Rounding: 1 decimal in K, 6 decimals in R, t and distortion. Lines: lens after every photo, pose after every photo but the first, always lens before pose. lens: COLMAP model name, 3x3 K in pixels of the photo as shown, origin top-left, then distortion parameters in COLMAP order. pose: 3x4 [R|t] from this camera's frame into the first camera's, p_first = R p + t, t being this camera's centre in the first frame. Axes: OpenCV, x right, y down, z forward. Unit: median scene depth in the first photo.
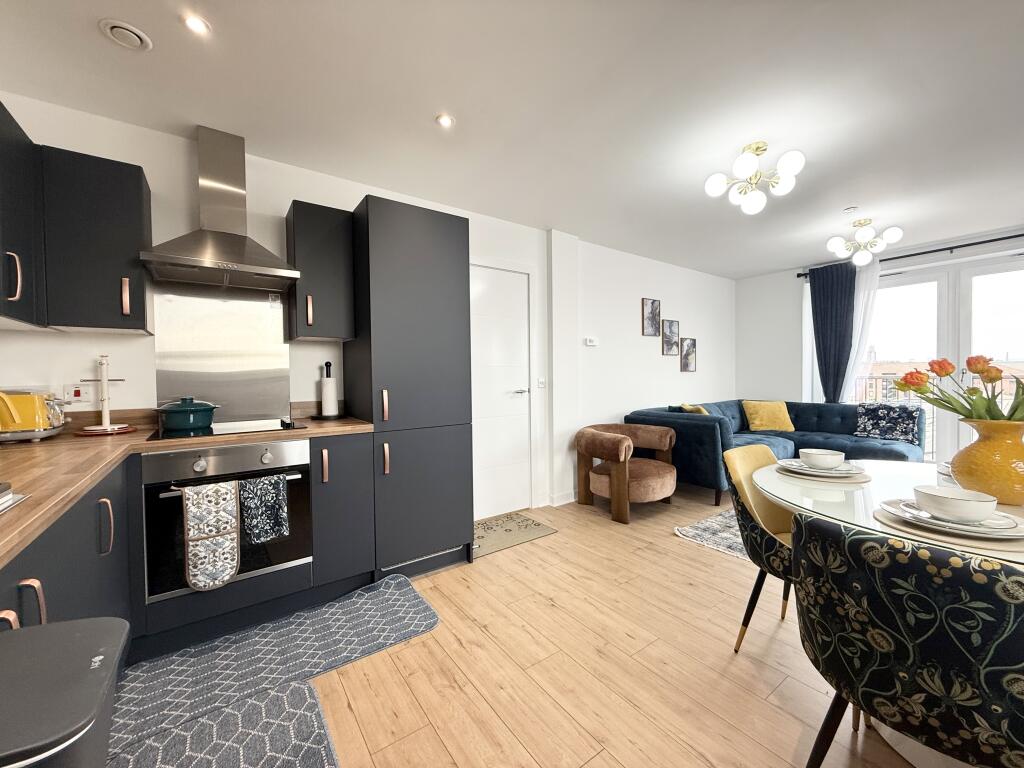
lens RADIAL K [[410.7, 0, 507.4], [0, 410.7, 383.2], [0, 0, 1]] dist [-0.002992, 0.000517]
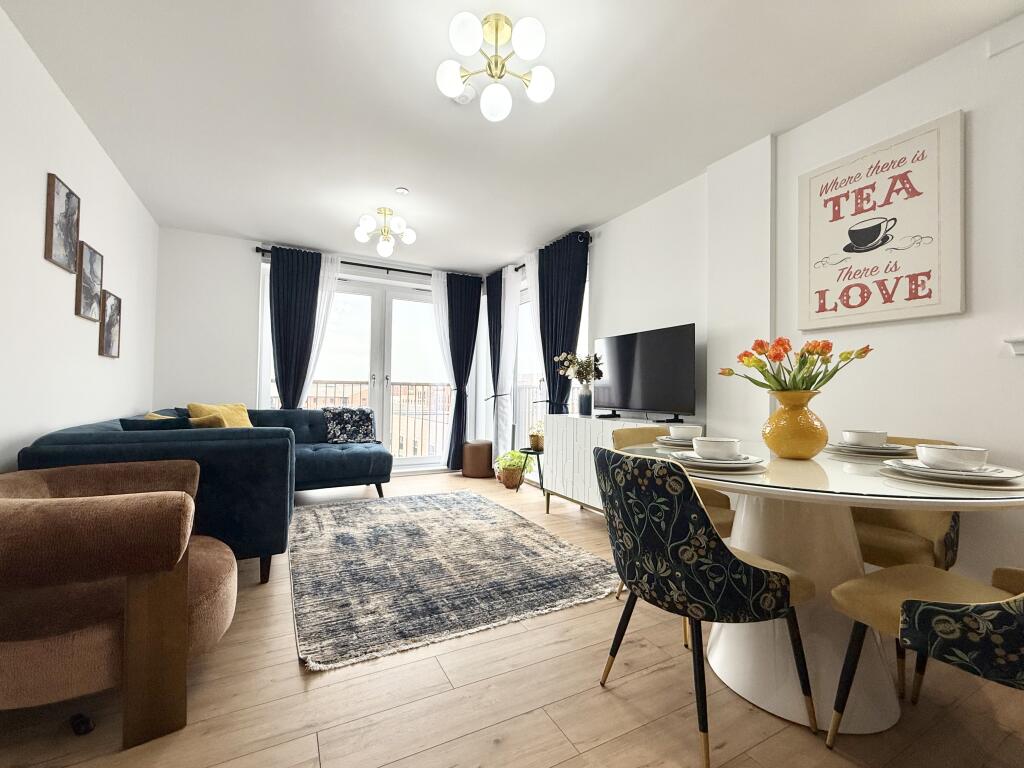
lens RADIAL K [[431.6, 0, 521.2], [0, 431.6, 386.9], [0, 0, 1]] dist [-0.000815, 0.000911]
pose [[0.125411, 0.029479, 0.991667, -0.073096], [0.004538, 0.999531, -0.030287, 0.047213], [-0.992095, 0.008299, 0.125218, 0.632282]]
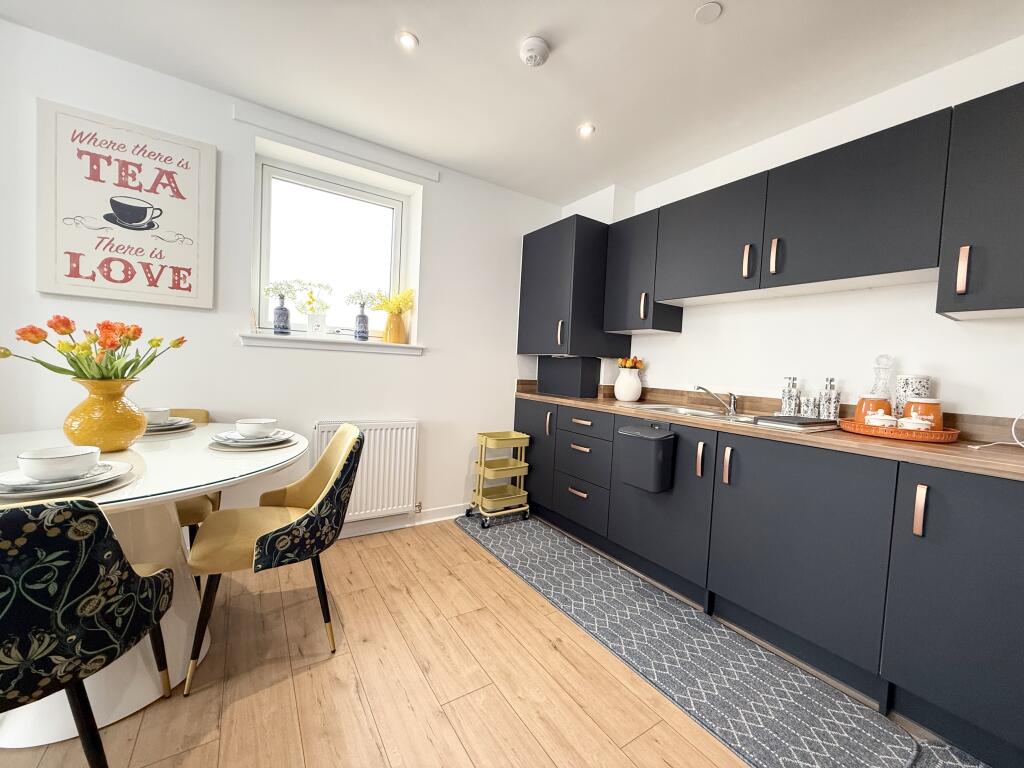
lens RADIAL K [[410.7, 0, 505.9], [0, 410.7, 382.1], [0, 0, 1]] dist [-0.002992, 0.000517]
pose [[-0.998280, -0.040604, 0.042296, 0.023847], [-0.037839, 0.997216, 0.064251, -0.002378], [-0.044787, 0.062540, -0.997037, 0.797863]]
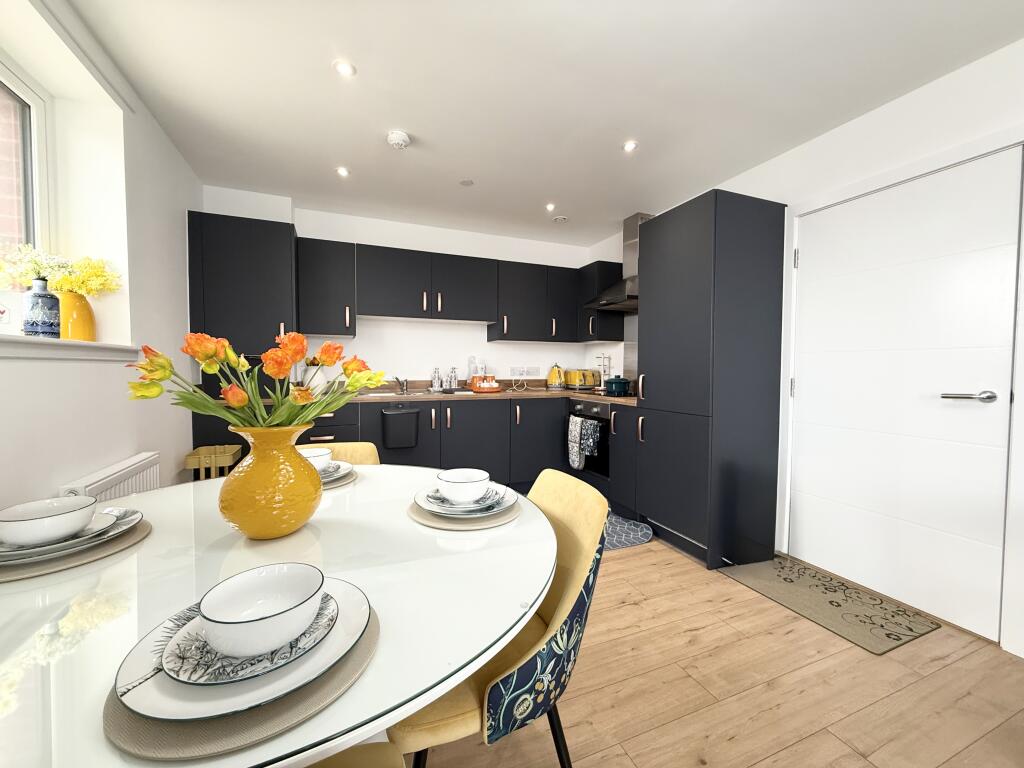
lens RADIAL K [[410.7, 0, 513.2], [0, 410.7, 382.9], [0, 0, 1]] dist [-0.002992, 0.000517]
pose [[-0.224373, 0.045247, -0.973452, 0.701979], [-0.025593, 0.998303, 0.052301, -0.009542], [0.974167, 0.036648, -0.222834, 0.614176]]
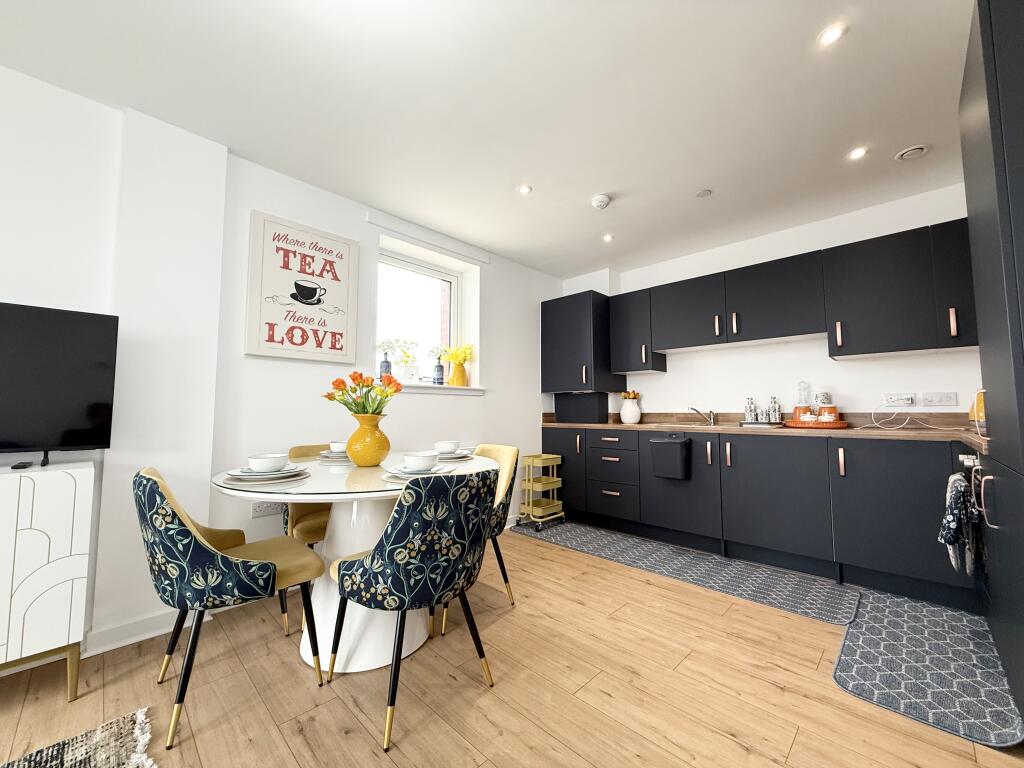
lens RADIAL K [[410.7, 0, 504.6], [0, 410.7, 383.0], [0, 0, 1]] dist [-0.002992, 0.000517]
pose [[-0.986138, -0.001536, -0.165921, 0.364111], [0.006250, 0.998904, -0.046391, 0.020702], [0.165810, -0.046785, -0.985047, 1.030078]]
